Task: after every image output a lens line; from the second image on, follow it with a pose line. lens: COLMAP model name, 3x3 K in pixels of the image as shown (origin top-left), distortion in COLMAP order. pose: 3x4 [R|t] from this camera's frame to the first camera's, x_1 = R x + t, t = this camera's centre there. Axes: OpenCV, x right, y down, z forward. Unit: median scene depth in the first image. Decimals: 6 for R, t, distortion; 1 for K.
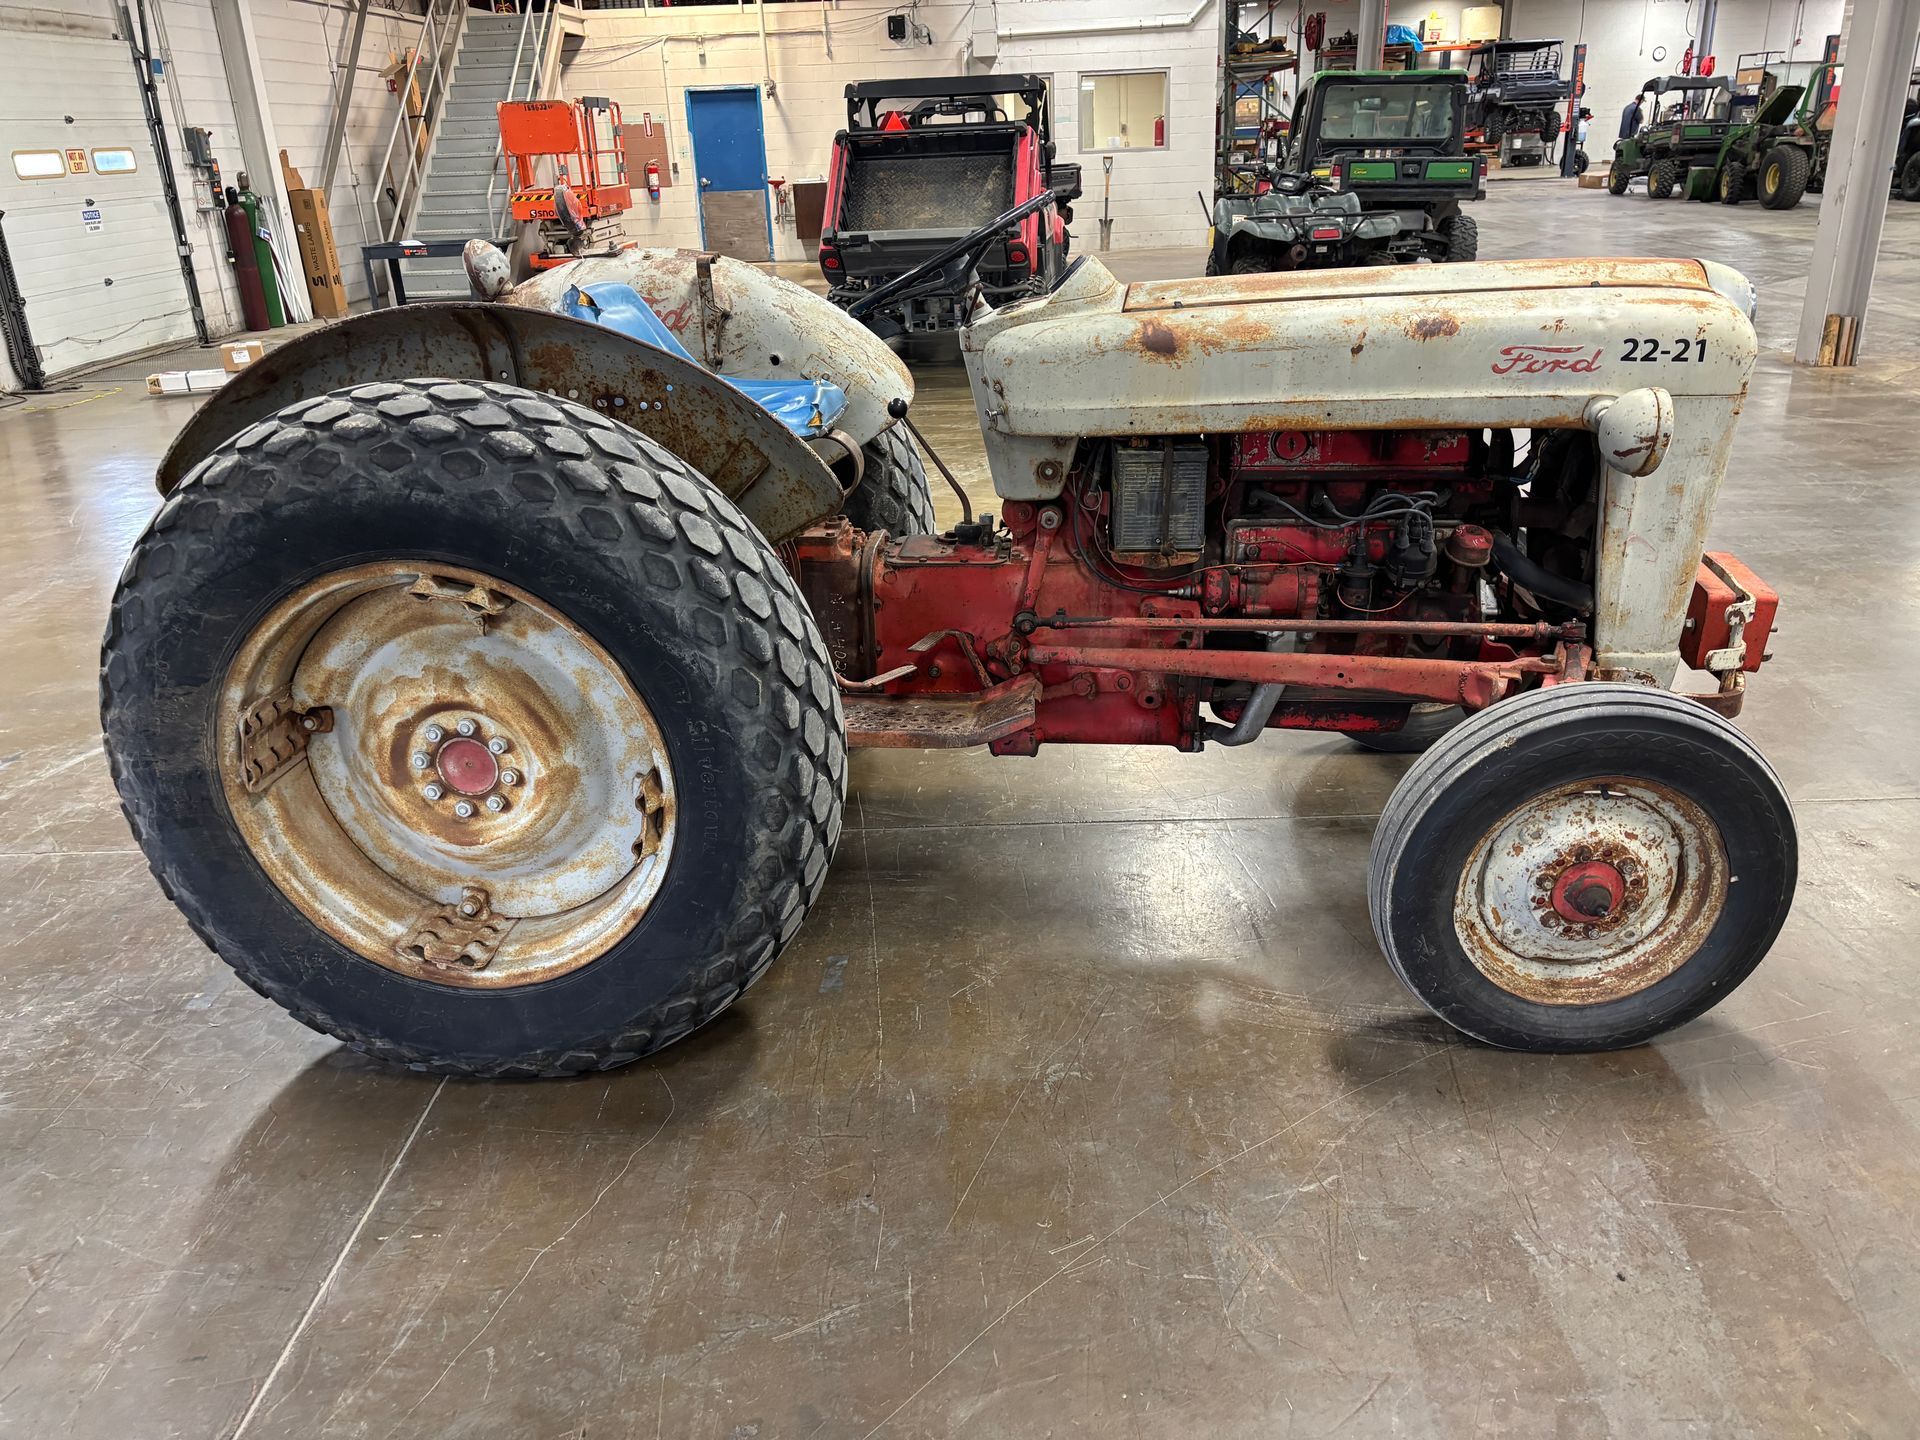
lens RADIAL K [[1448.8, 0, 968.6], [0, 1448.8, 730.2], [0, 0, 1]] dist [0.044493, -0.043697]
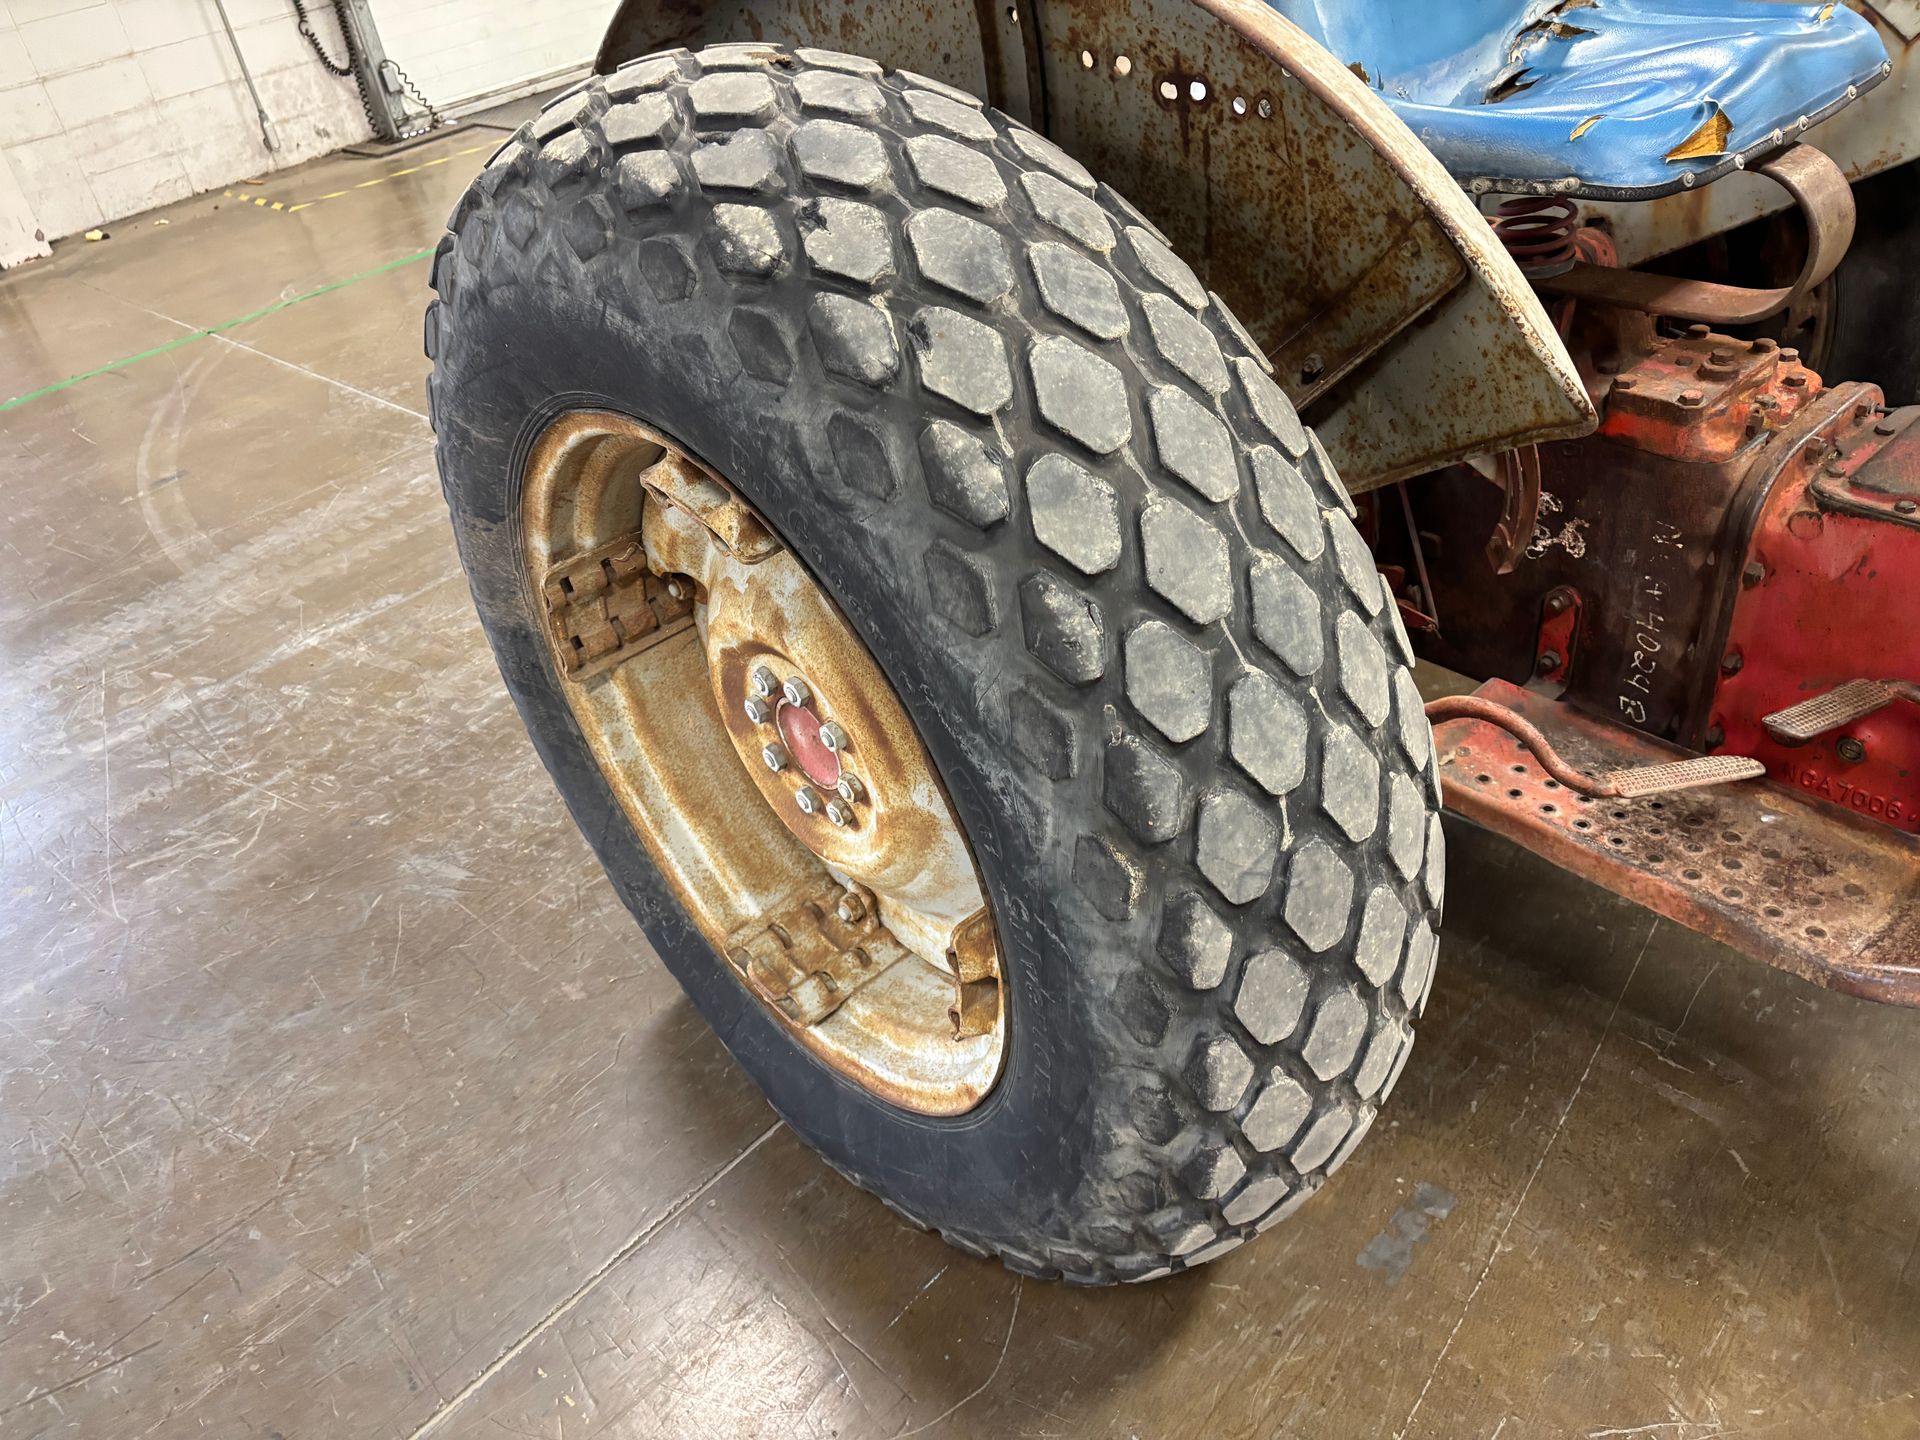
lens RADIAL K [[1448.8, 0, 941.9], [0, 1448.8, 729.3], [0, 0, 1]] dist [0.044493, -0.043697]
pose [[0.724311, 0.345502, -0.596660, 0.047895], [-0.153254, 0.924413, 0.349249, -0.189677], [0.672226, -0.161524, 0.722511, 0.583965]]
